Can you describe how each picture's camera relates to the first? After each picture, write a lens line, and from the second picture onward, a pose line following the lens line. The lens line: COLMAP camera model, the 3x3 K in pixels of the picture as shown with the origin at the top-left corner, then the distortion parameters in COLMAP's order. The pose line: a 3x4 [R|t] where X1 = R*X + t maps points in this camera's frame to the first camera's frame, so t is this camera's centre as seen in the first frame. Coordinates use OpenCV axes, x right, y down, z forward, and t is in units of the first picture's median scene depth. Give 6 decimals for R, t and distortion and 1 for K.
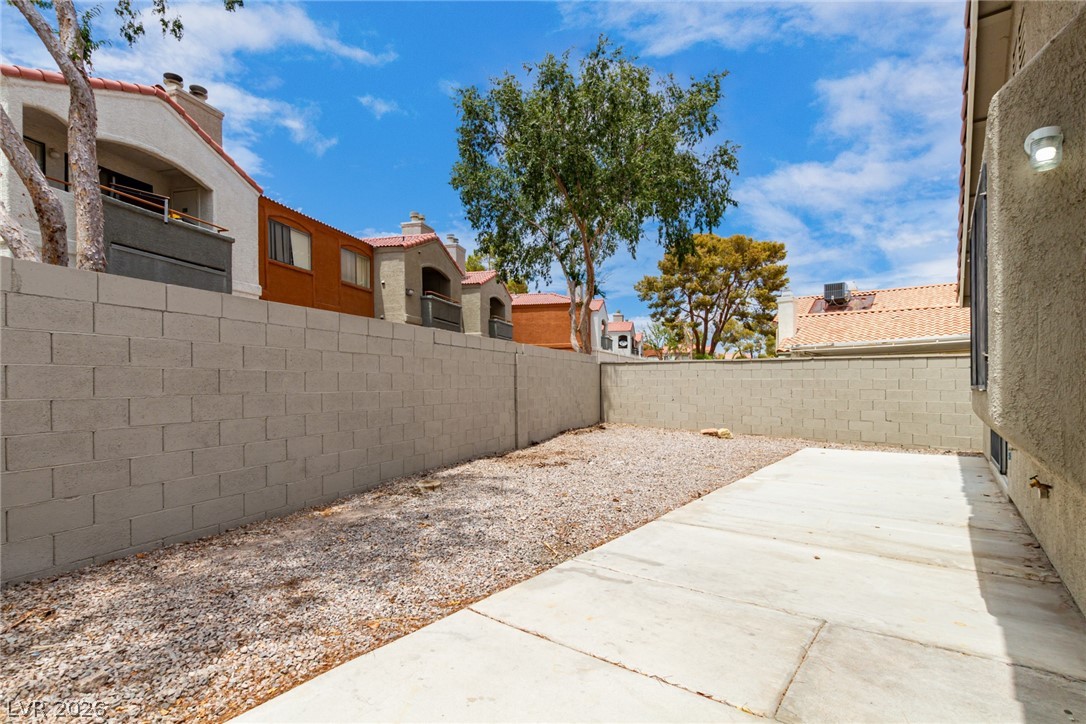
lens RADIAL K [[506.9, 0, 544.2], [0, 506.9, 378.7], [0, 0, 1]] dist [0.013397, -0.000932]
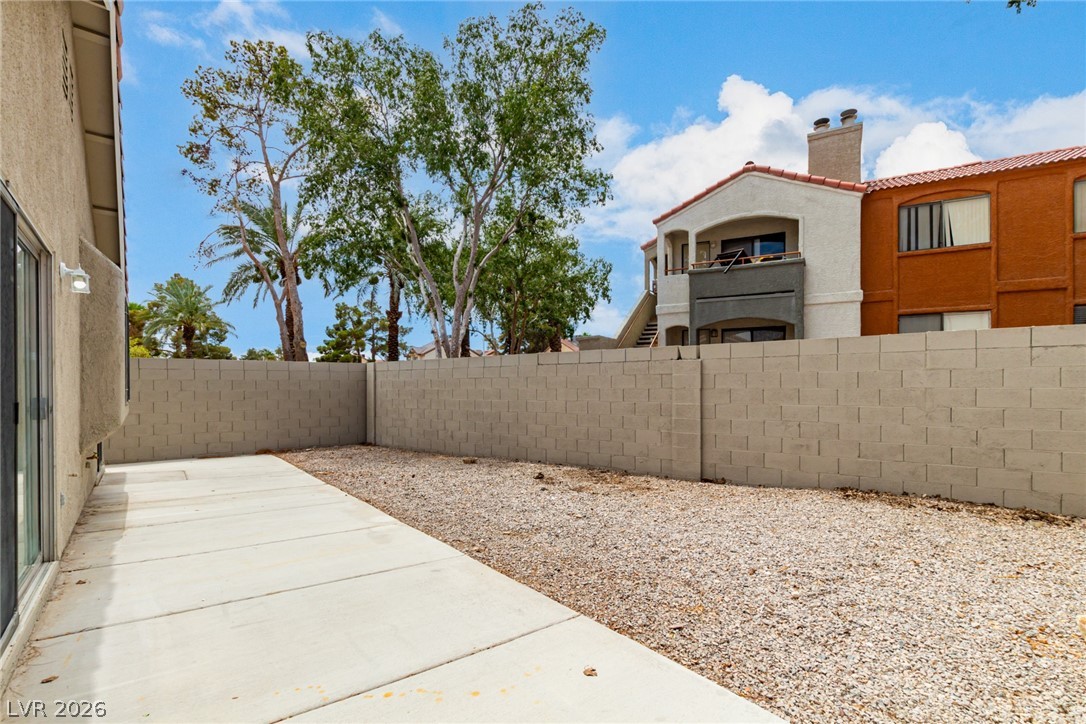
lens RADIAL K [[534.8, 0, 565.1], [0, 534.8, 383.4], [0, 0, 1]] dist [0.012660, -0.000463]
pose [[-0.251549, -0.009488, -0.967798, 1.172844], [0.010535, 0.999866, -0.012541, -0.004775], [0.967787, -0.013351, -0.251415, 1.528784]]
